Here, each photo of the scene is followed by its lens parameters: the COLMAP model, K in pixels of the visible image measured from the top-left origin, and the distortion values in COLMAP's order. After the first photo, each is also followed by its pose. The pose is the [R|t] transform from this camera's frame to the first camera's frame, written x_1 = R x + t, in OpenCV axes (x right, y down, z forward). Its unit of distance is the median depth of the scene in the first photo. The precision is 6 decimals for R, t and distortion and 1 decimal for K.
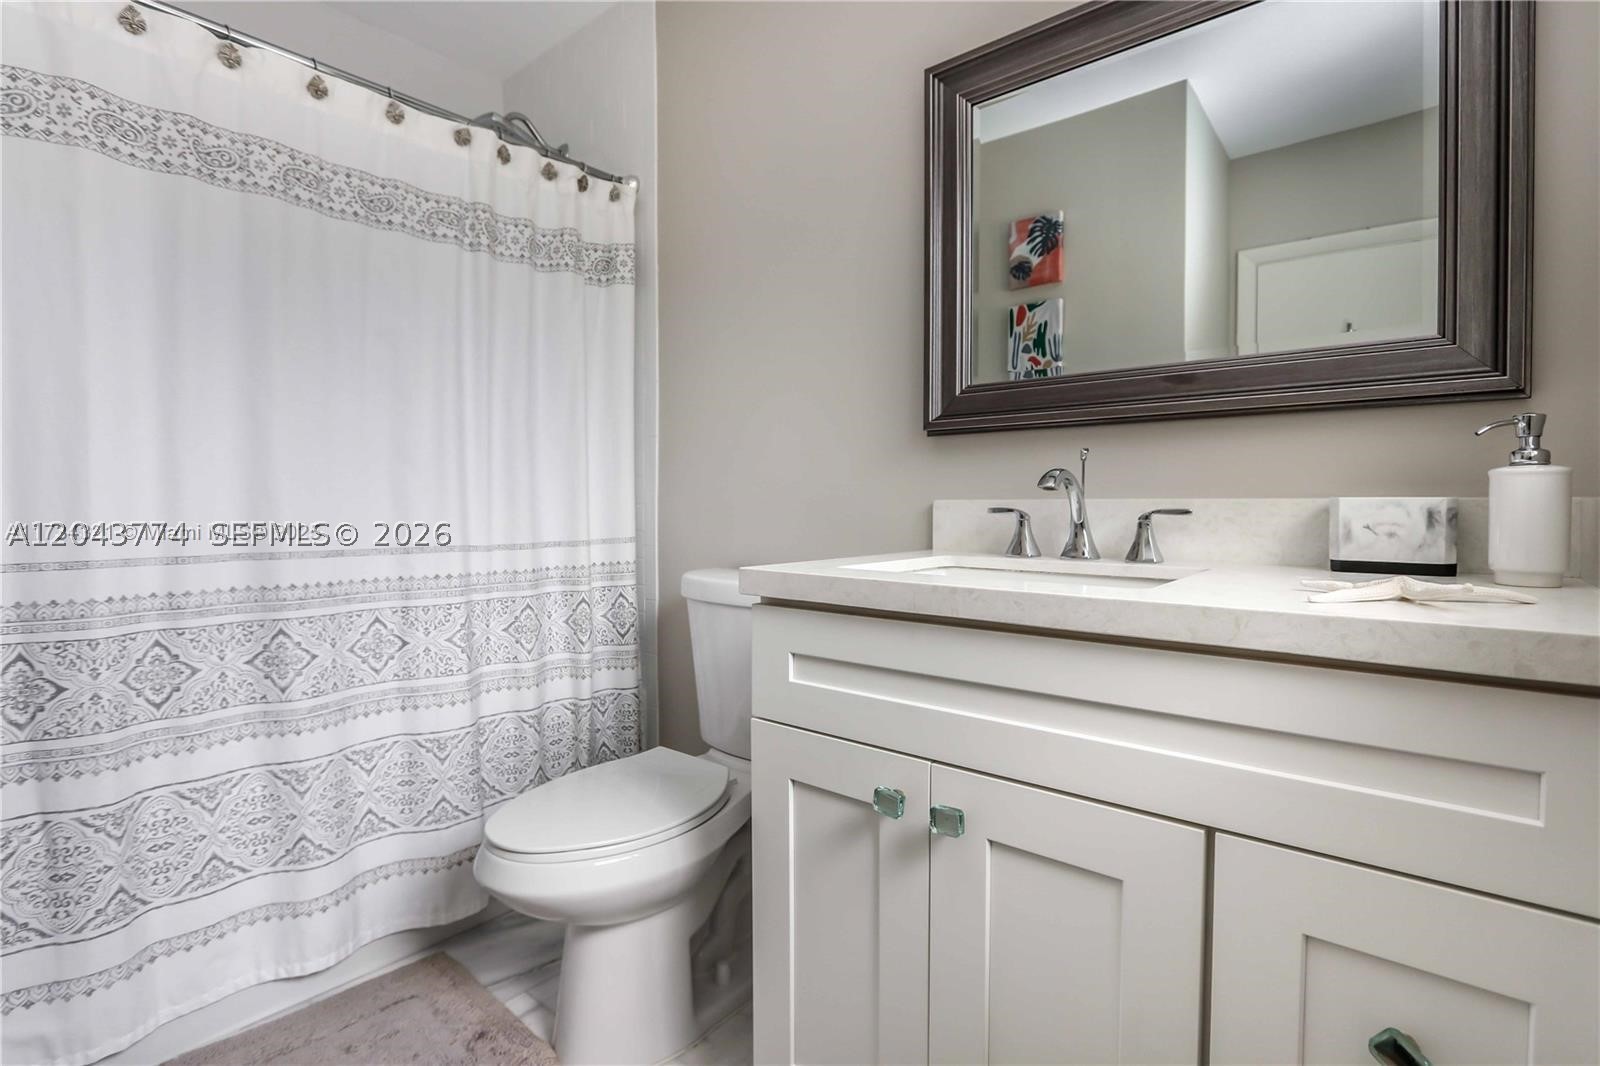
lens RADIAL K [[730.9, 0, 774.2], [0, 730.9, 531.9], [0, 0, 1]] dist [-0.014994, -0.000095]
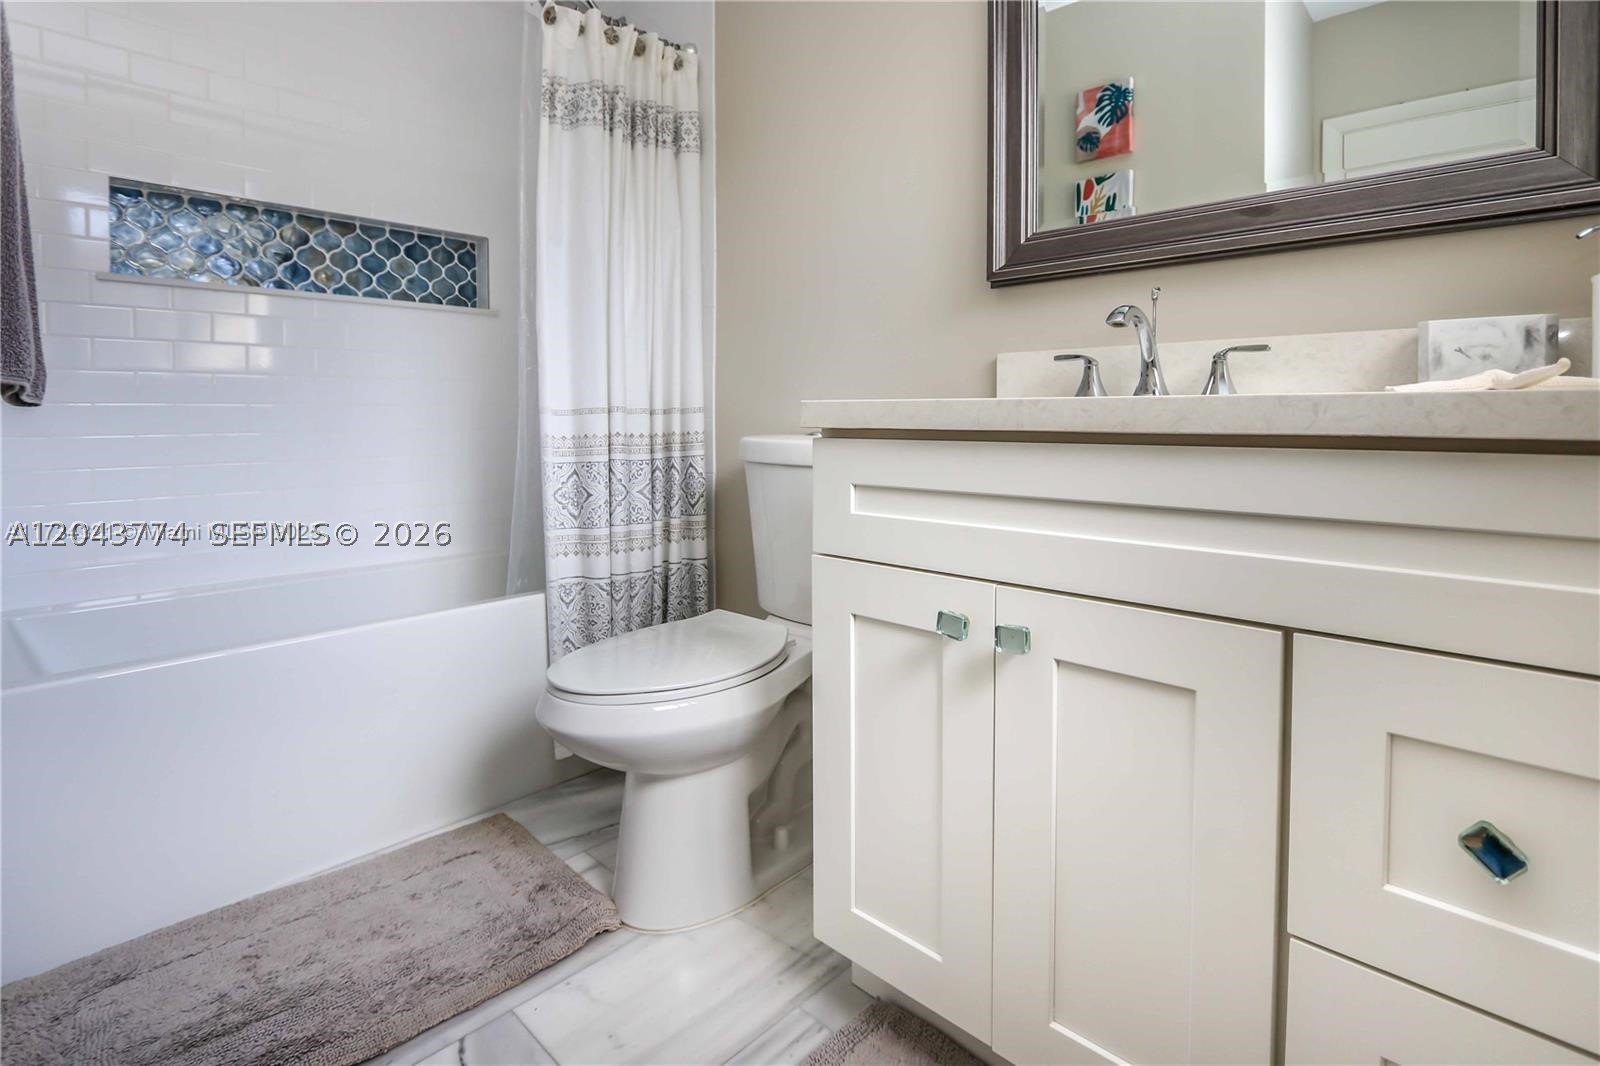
lens RADIAL K [[760.6, 0, 783.2], [0, 760.6, 488.8], [0, 0, 1]] dist [-0.014353, 0.000280]
pose [[0.998409, 0.000724, -0.056388, -0.010821], [-0.000643, 0.999999, 0.001449, 0.140095], [0.056389, -0.001410, 0.998408, -0.031257]]
